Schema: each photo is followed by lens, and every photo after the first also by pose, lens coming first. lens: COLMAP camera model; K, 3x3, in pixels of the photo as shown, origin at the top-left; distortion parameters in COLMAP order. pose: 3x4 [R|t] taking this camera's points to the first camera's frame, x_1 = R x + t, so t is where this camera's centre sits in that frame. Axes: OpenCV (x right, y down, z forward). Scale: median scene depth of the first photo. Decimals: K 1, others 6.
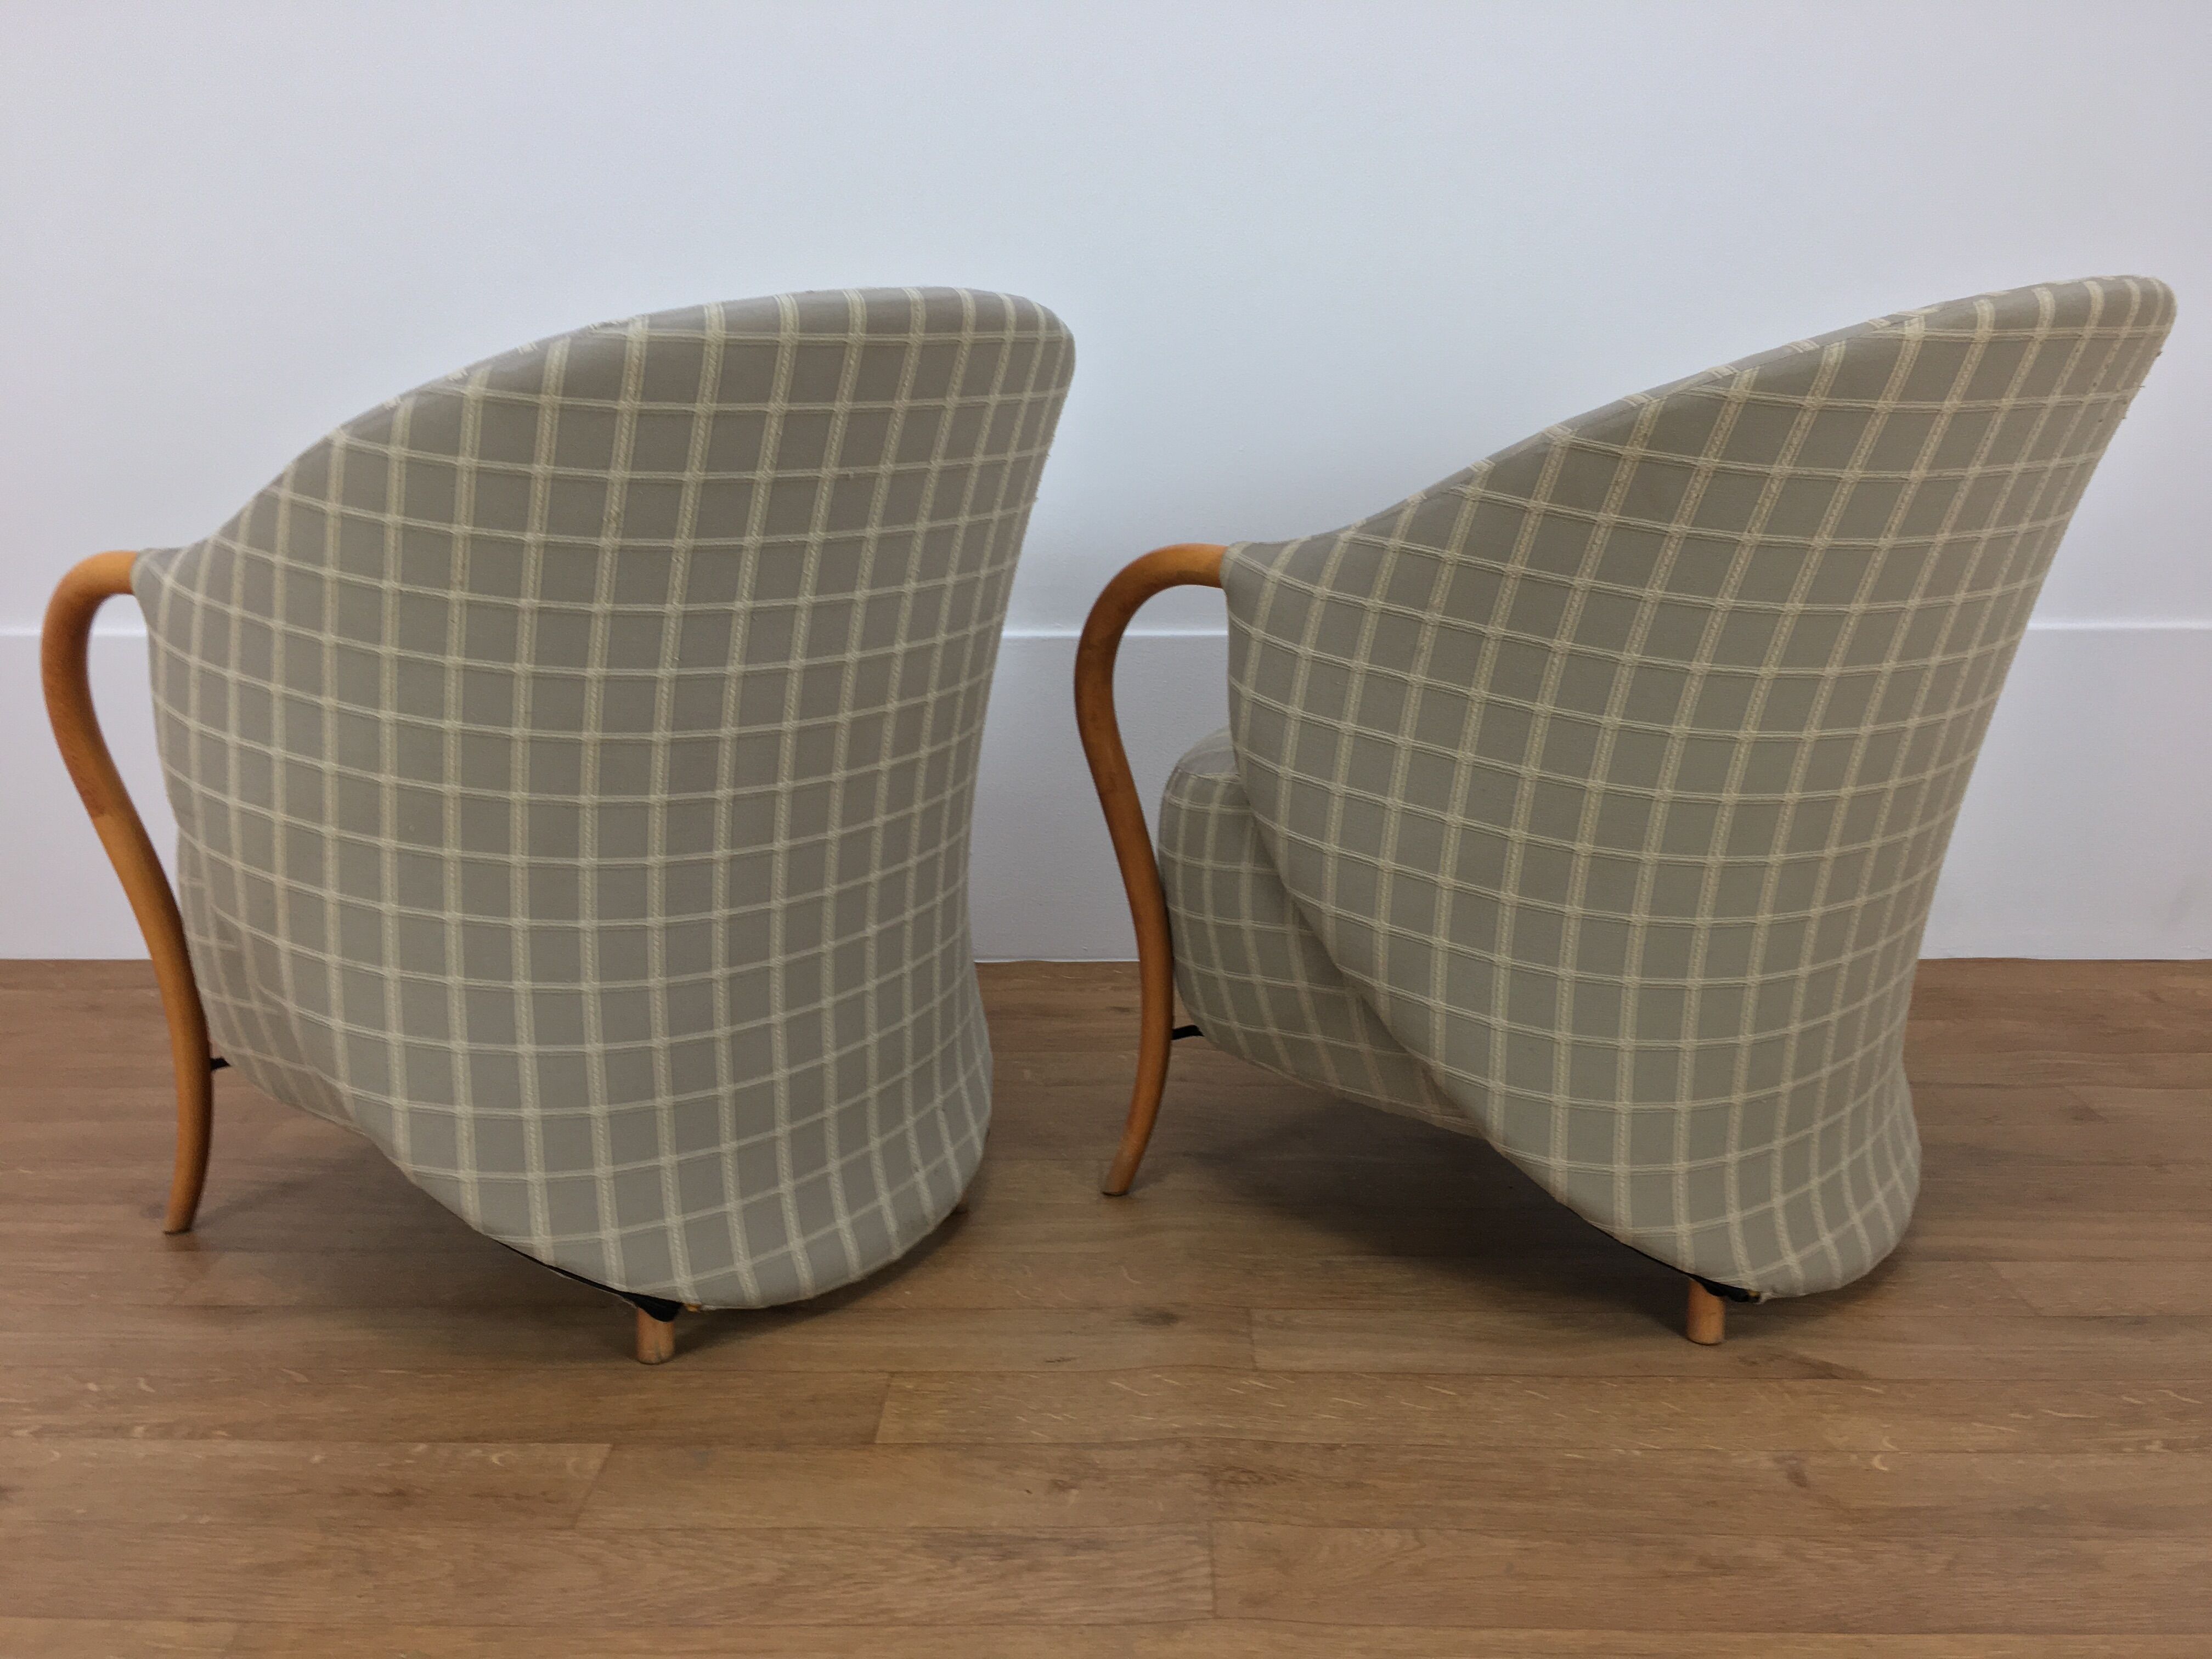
lens RADIAL K [[1886.8, 0, 1103.7], [0, 1886.8, 823.2], [0, 0, 1]] dist [0.070779, -0.121591]
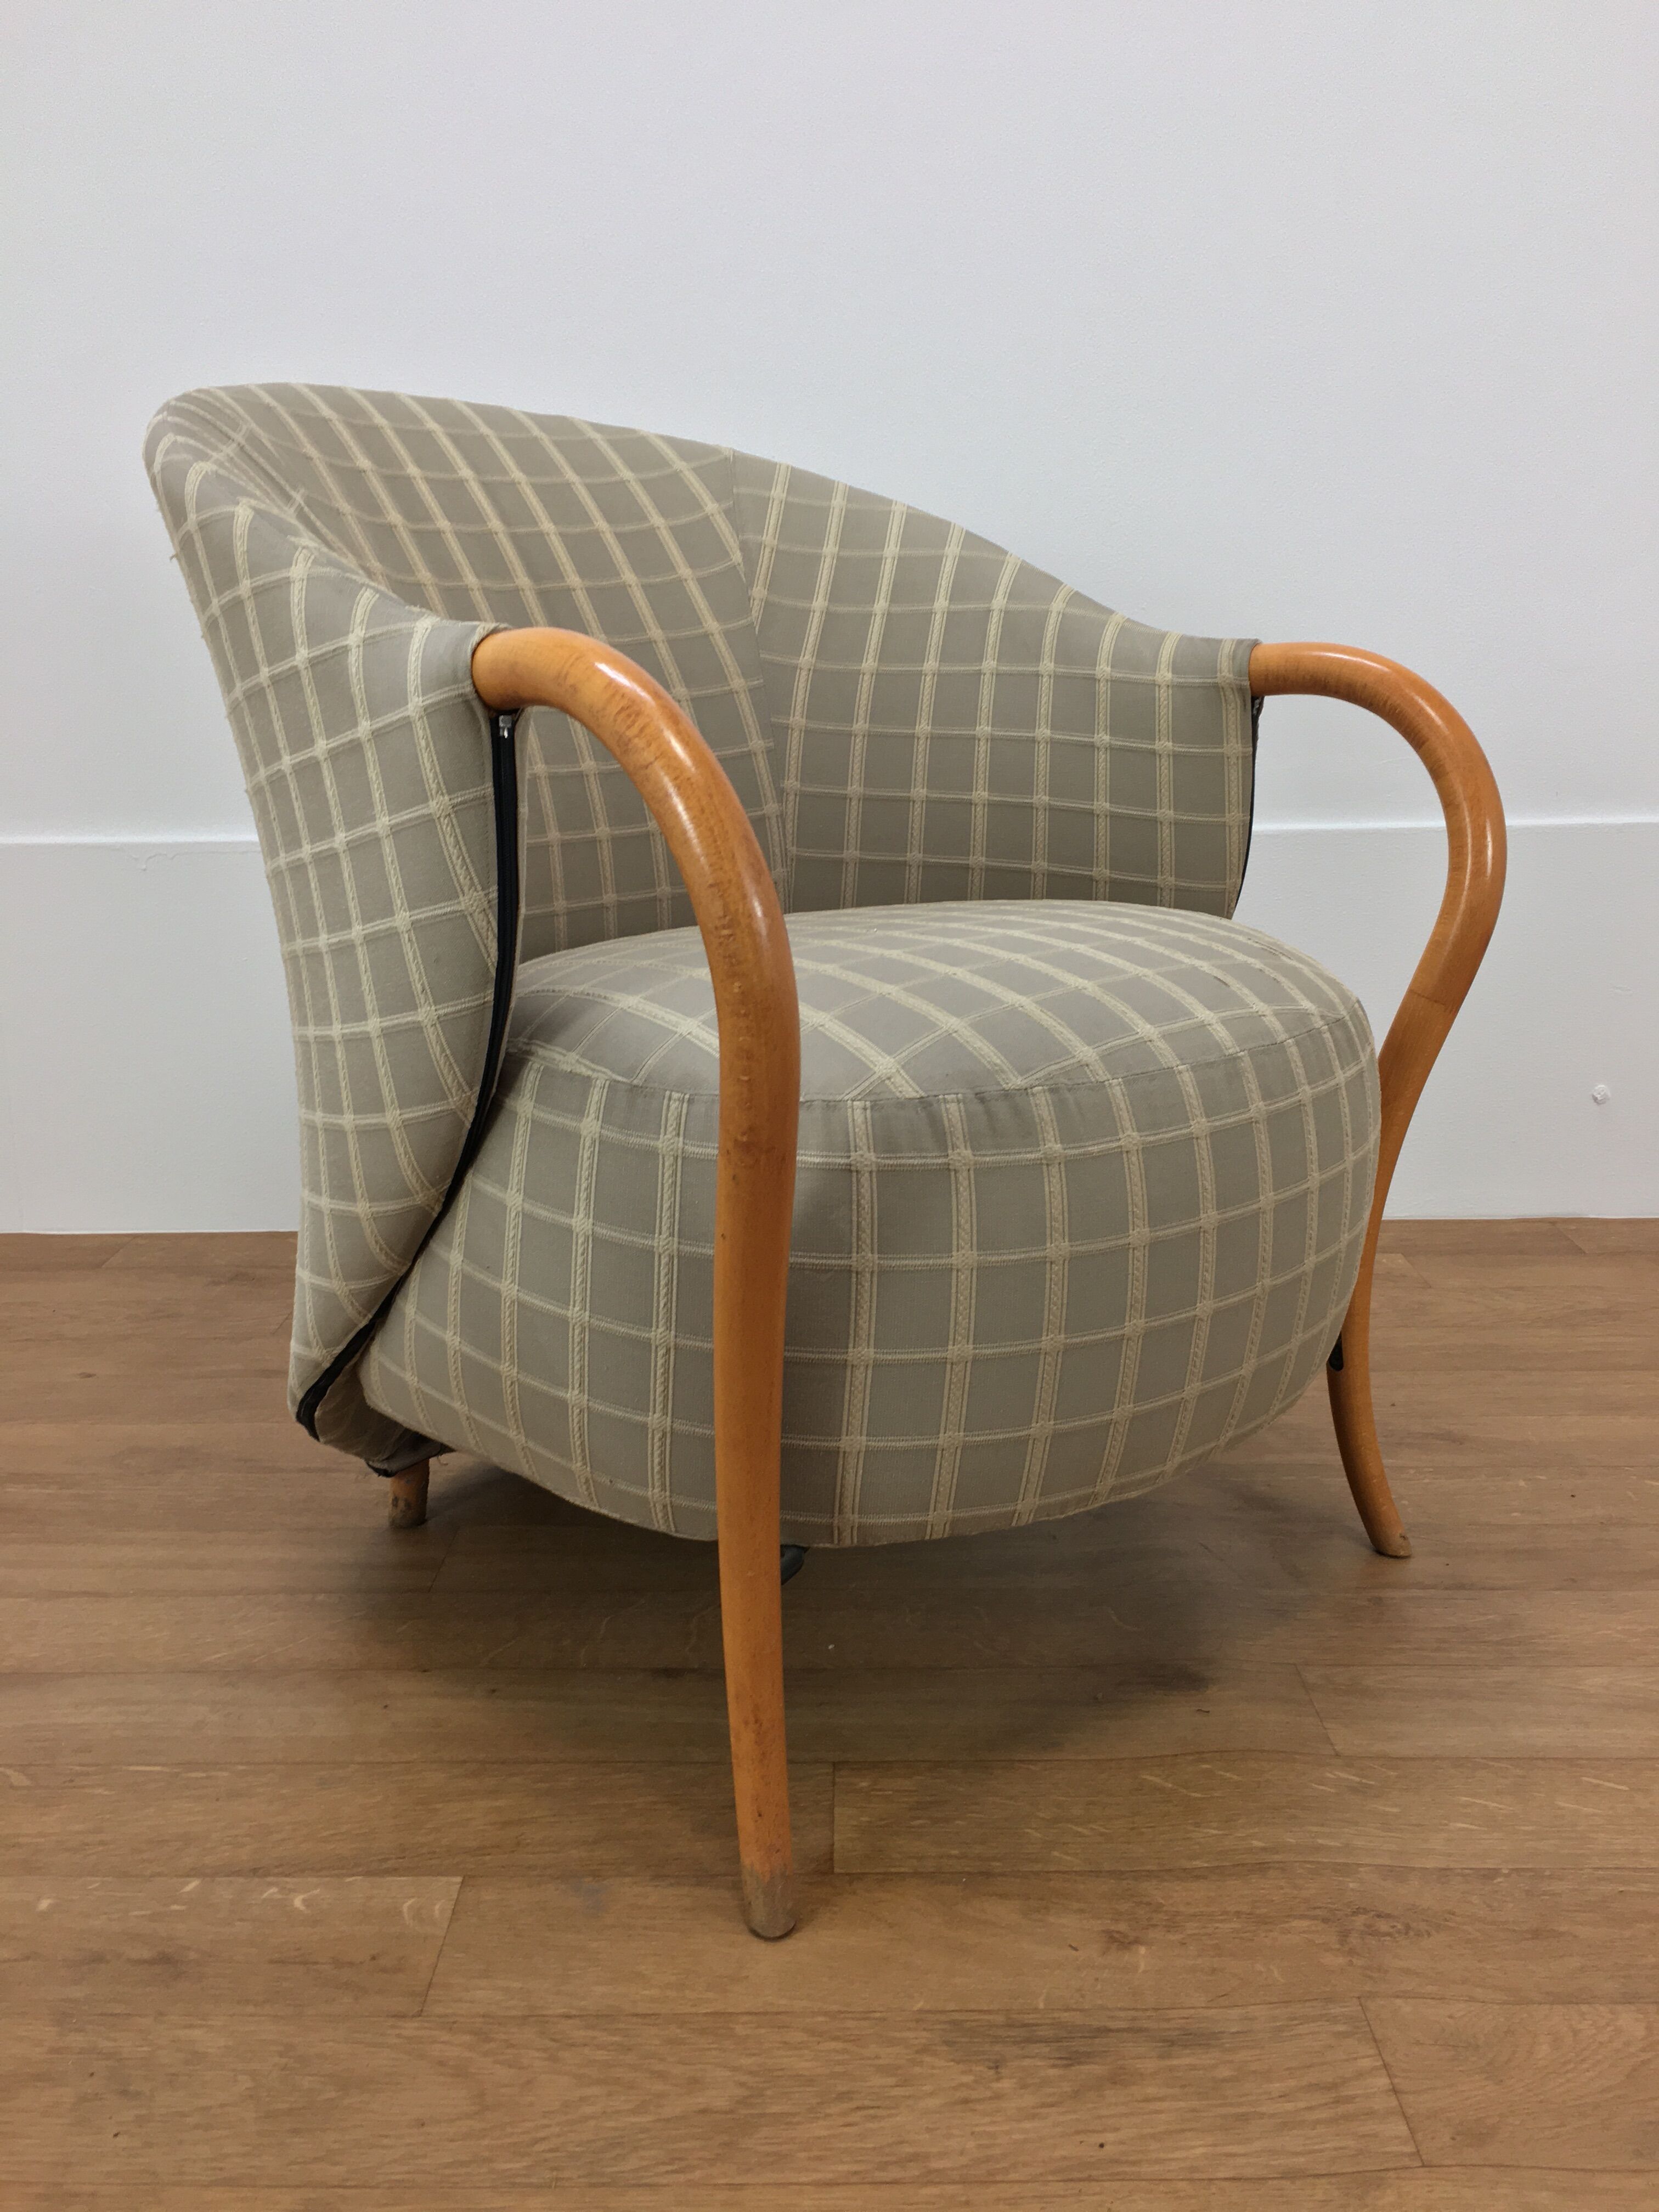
lens RADIAL K [[1886.8, 0, 824.3], [0, 1886.8, 1108.0], [0, 0, 1]] dist [0.070779, -0.121591]
pose [[0.999938, -0.008867, 0.006697, -0.128032], [0.008919, 0.999930, -0.007811, 0.048341], [-0.006627, 0.007870, 0.999947, 0.294248]]
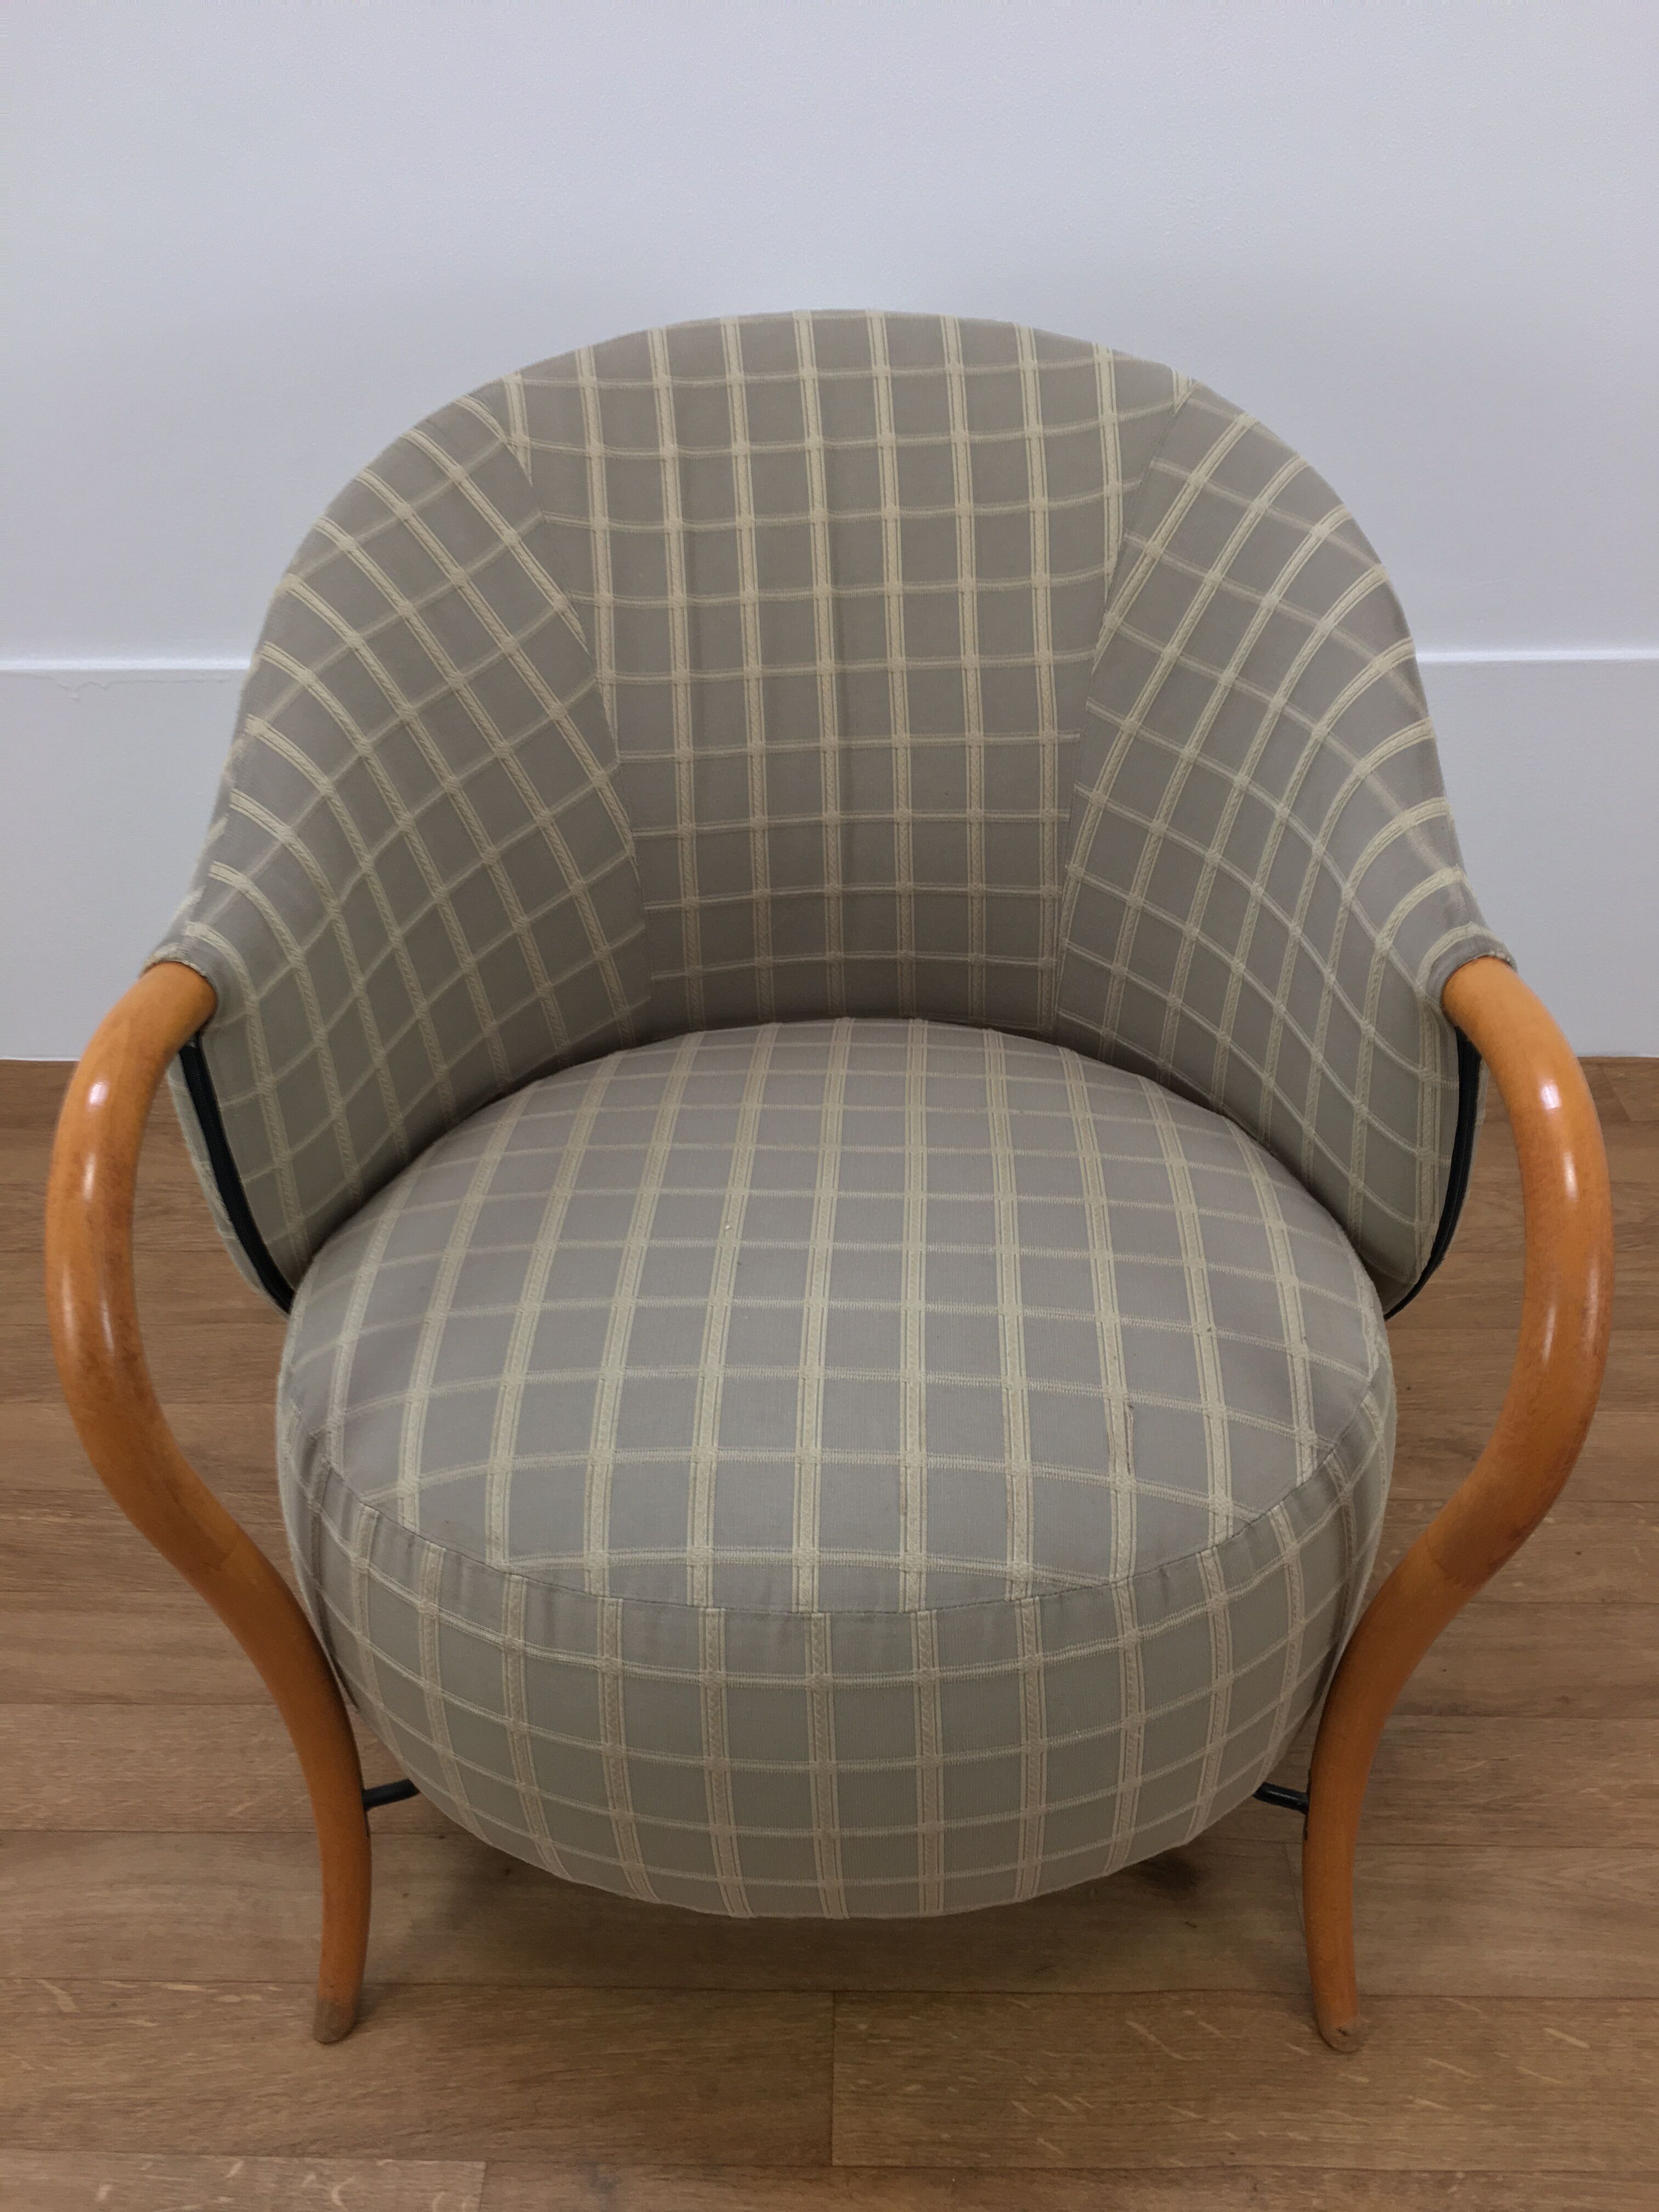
lens RADIAL K [[1886.8, 0, 823.6], [0, 1886.8, 1107.5], [0, 0, 1]] dist [0.070779, -0.121591]
pose [[0.999931, -0.007878, -0.008720, -0.115445], [0.010333, 0.942832, 0.333108, -0.324281], [0.005597, -0.333175, 0.942849, 0.431148]]
